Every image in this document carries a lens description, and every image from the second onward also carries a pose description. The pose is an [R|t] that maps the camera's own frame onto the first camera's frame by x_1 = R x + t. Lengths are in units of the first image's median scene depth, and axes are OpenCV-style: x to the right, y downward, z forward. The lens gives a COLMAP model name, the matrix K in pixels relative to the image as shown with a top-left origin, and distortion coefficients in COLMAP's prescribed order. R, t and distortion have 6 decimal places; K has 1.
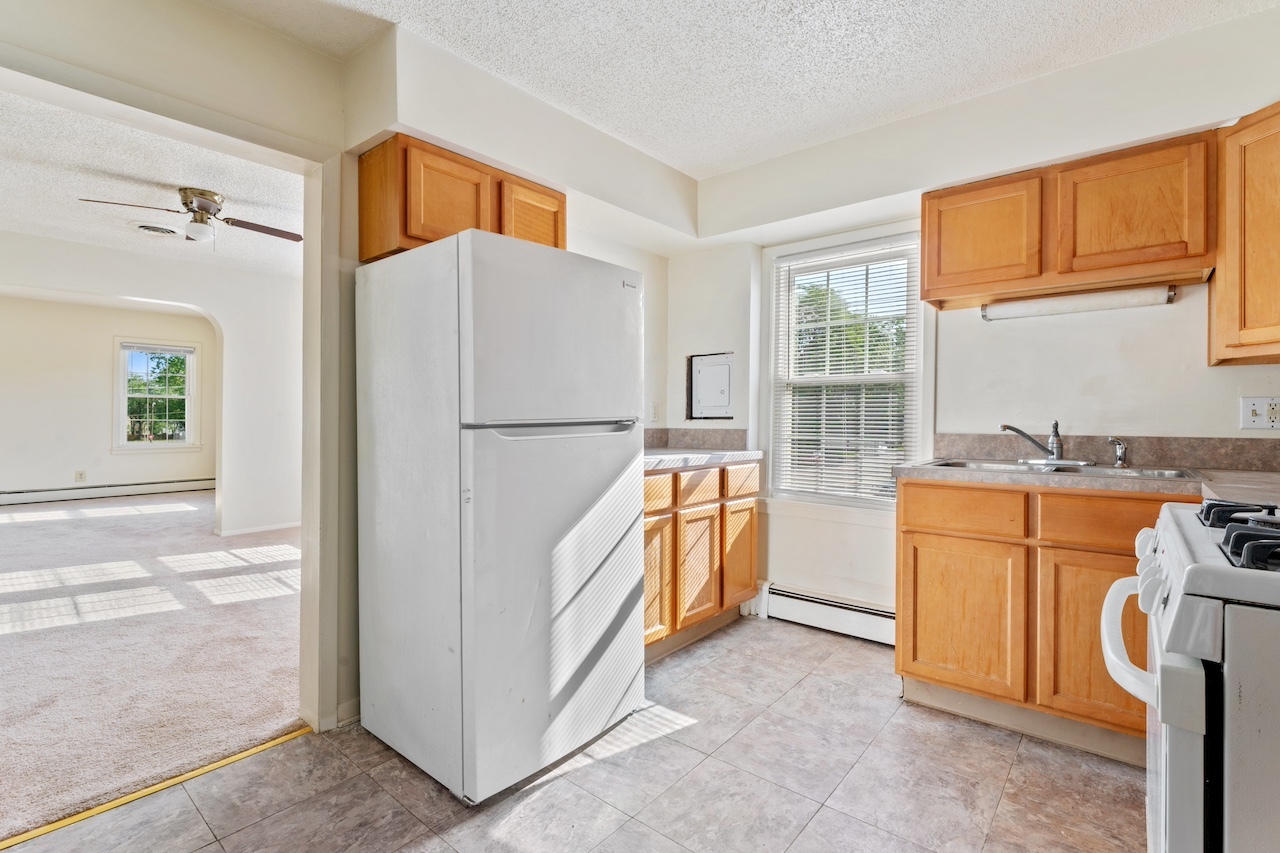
lens RADIAL K [[597.3, 0, 638.6], [0, 597.3, 422.6], [0, 0, 1]] dist [-0.000368, 0.000150]
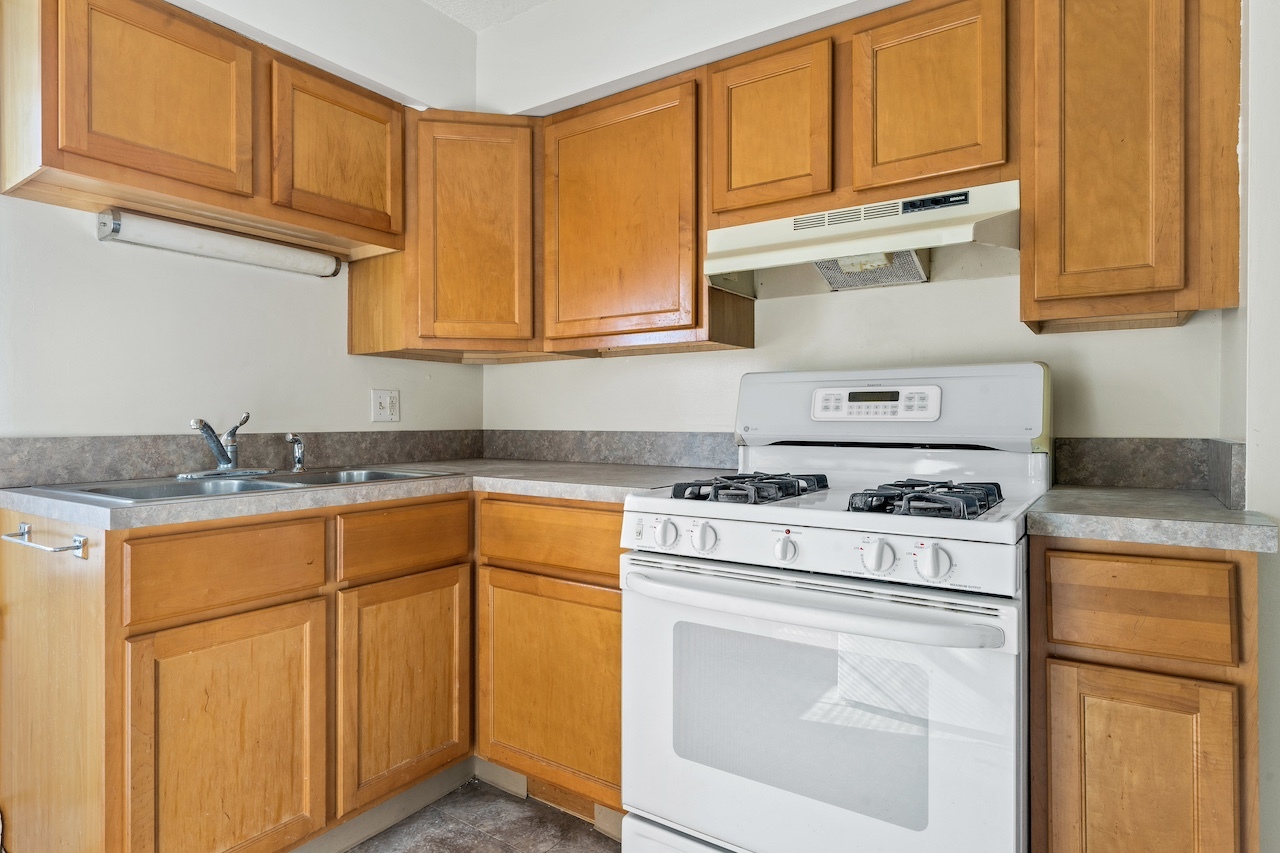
lens RADIAL K [[703.7, 0, 640.4], [0, 703.7, 419.5], [0, 0, 1]] dist [-0.003242, -0.000737]
pose [[-0.080112, -0.003606, 0.996779, -0.167259], [0.007449, 0.999963, 0.004216, 0.004967], [-0.996758, 0.007763, -0.080082, 0.669431]]
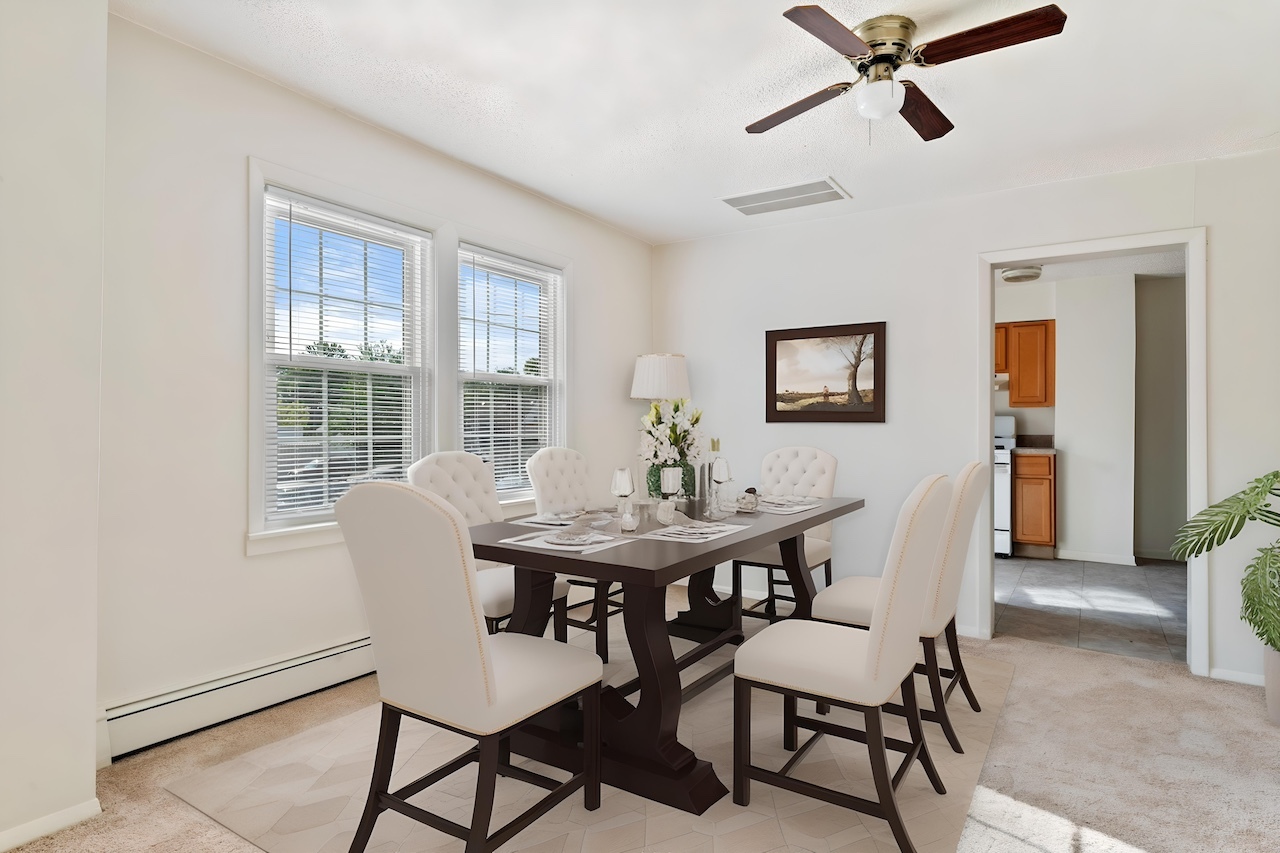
lens RADIAL K [[703.7, 0, 636.8], [0, 703.7, 428.4], [0, 0, 1]] dist [-0.003242, -0.000737]
pose [[-0.114553, -0.001760, 0.993416, -1.386343], [0.007175, 0.999971, 0.002599, -0.006425], [-0.993391, 0.007425, -0.114537, 1.521684]]
